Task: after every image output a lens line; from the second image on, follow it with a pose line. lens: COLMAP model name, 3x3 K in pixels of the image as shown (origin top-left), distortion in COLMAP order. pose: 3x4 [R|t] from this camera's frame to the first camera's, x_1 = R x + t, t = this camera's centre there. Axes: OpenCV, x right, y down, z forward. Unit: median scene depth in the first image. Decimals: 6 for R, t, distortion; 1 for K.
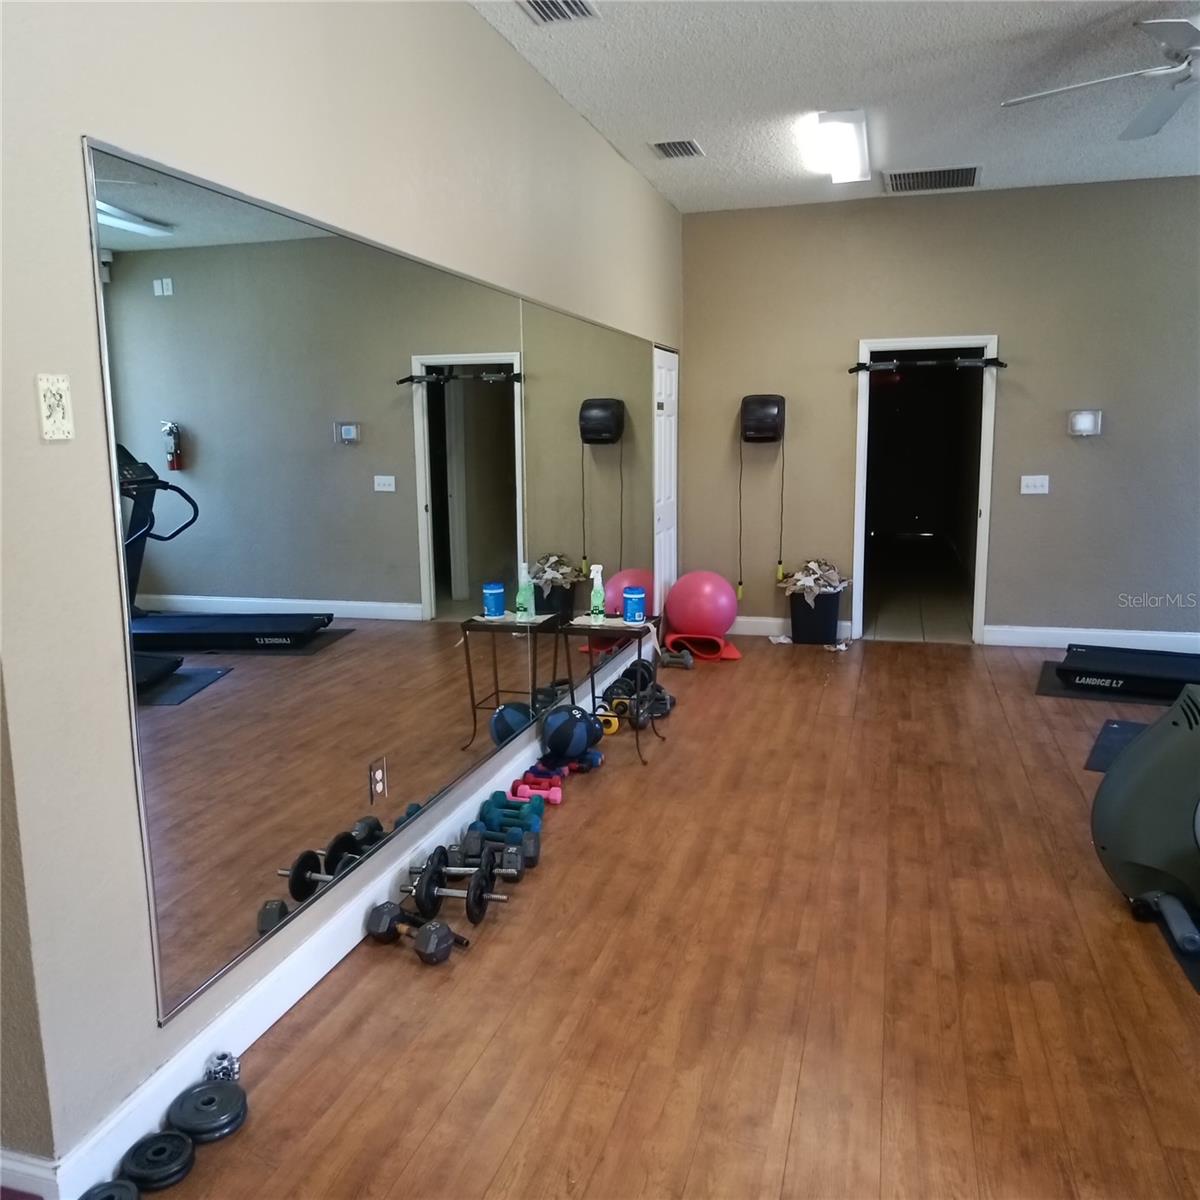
lens RADIAL K [[1044.2, 0, 607.1], [0, 1044.2, 596.3], [0, 0, 1]] dist [0.106350, -0.219904]
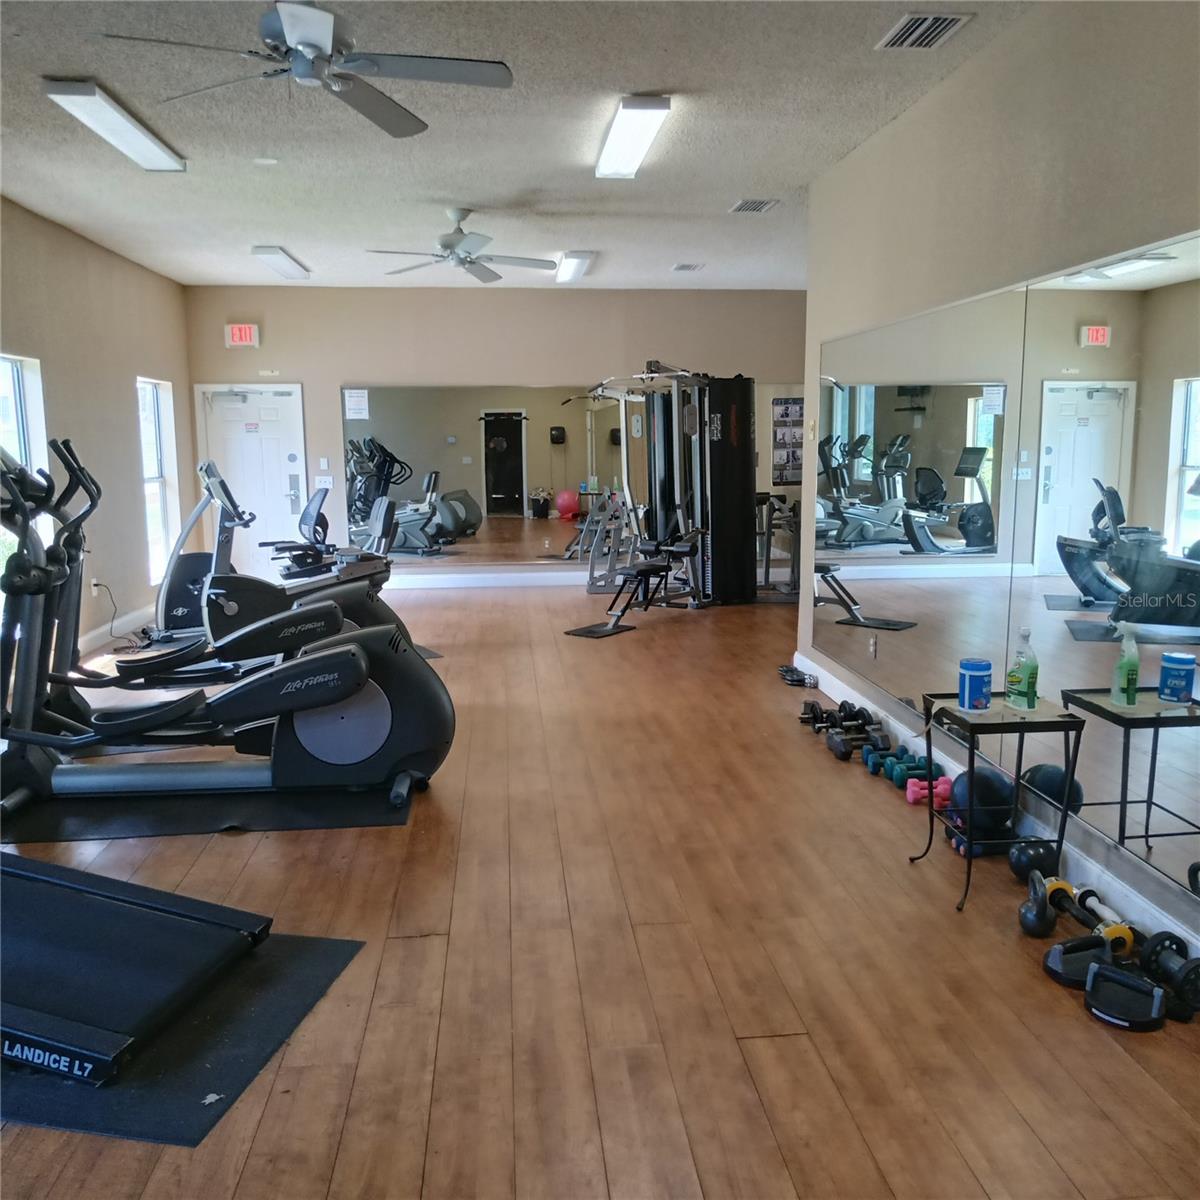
lens RADIAL K [[1044.2, 0, 607.1], [0, 1044.2, 596.3], [0, 0, 1]] dist [0.106350, -0.219904]
pose [[-0.933744, 0.071625, -0.350702, 0.422160], [-0.037651, 0.954685, 0.295226, -0.210043], [0.355956, 0.288870, -0.888735, 1.280197]]
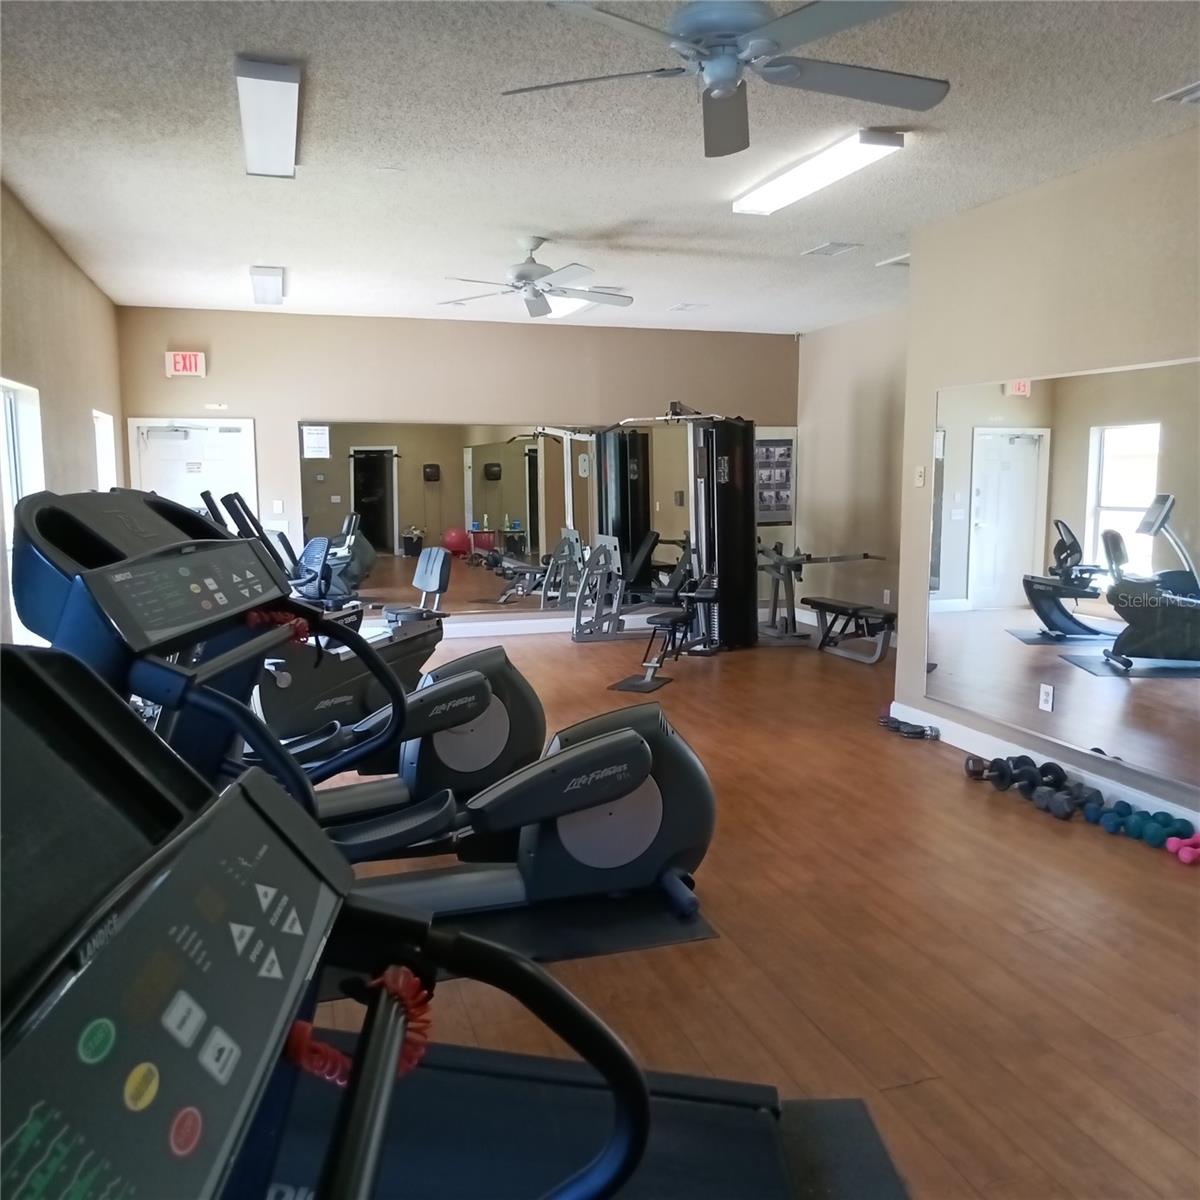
lens RADIAL K [[1035.9, 0, 614.2], [0, 1035.9, 595.2], [0, 0, 1]] dist [0.065560, -0.149217]
pose [[-0.833188, 0.079446, -0.547253, 0.682417], [-0.073928, 0.964740, 0.252608, -0.189926], [0.548026, 0.250928, -0.797937, 1.045521]]
